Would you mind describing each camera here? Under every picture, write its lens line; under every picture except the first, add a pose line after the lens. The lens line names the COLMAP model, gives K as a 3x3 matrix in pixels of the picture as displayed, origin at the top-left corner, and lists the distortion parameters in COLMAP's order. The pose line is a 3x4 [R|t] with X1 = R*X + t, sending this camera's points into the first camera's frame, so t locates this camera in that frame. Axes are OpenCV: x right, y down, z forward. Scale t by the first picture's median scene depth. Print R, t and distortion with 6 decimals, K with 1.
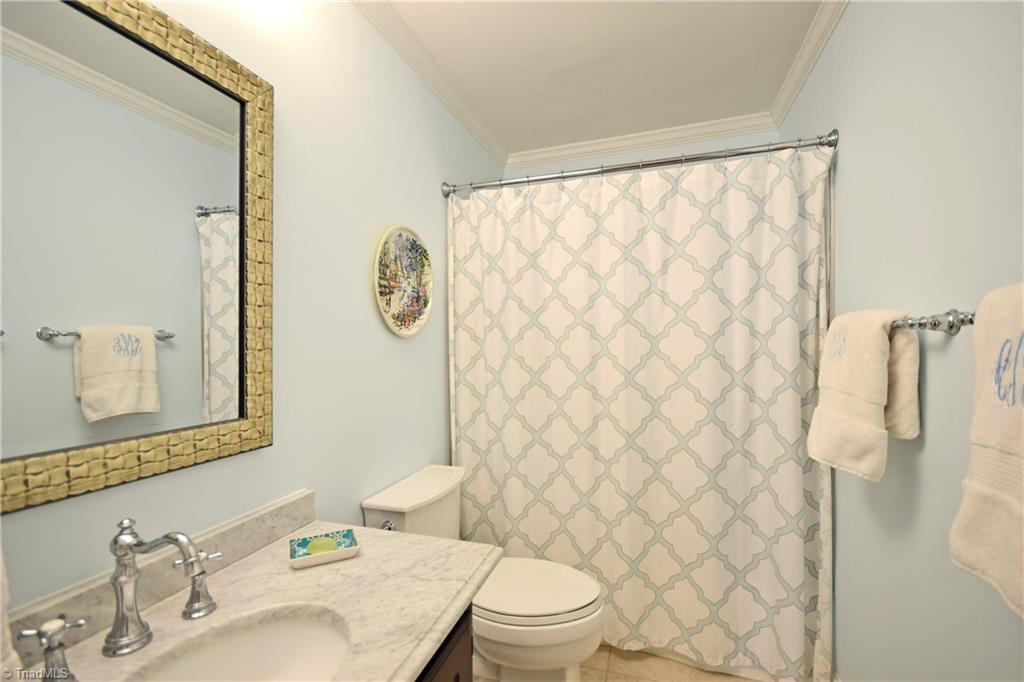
lens RADIAL K [[446.5, 0, 503.5], [0, 446.5, 344.7], [0, 0, 1]] dist [0.001644, -0.000467]
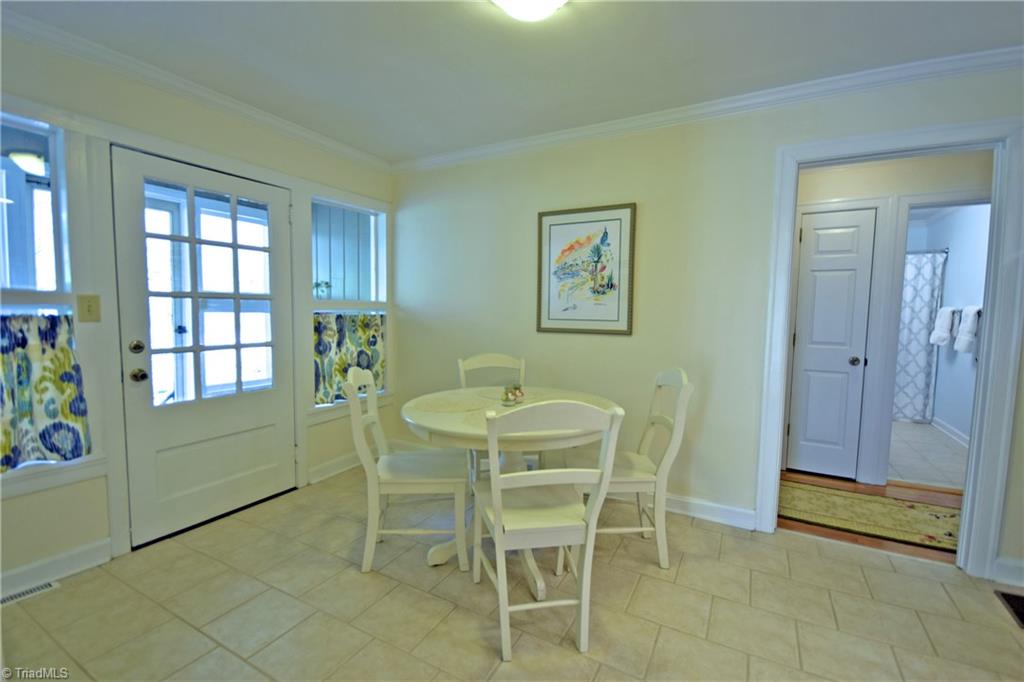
lens RADIAL K [[446.5, 0, 518.5], [0, 446.5, 341.7], [0, 0, 1]] dist [0.001644, -0.000467]
pose [[0.987649, 0.029037, -0.153966, -1.728664], [-0.017526, 0.996984, 0.075599, -0.002208], [0.155697, -0.071967, 0.985180, -2.598930]]
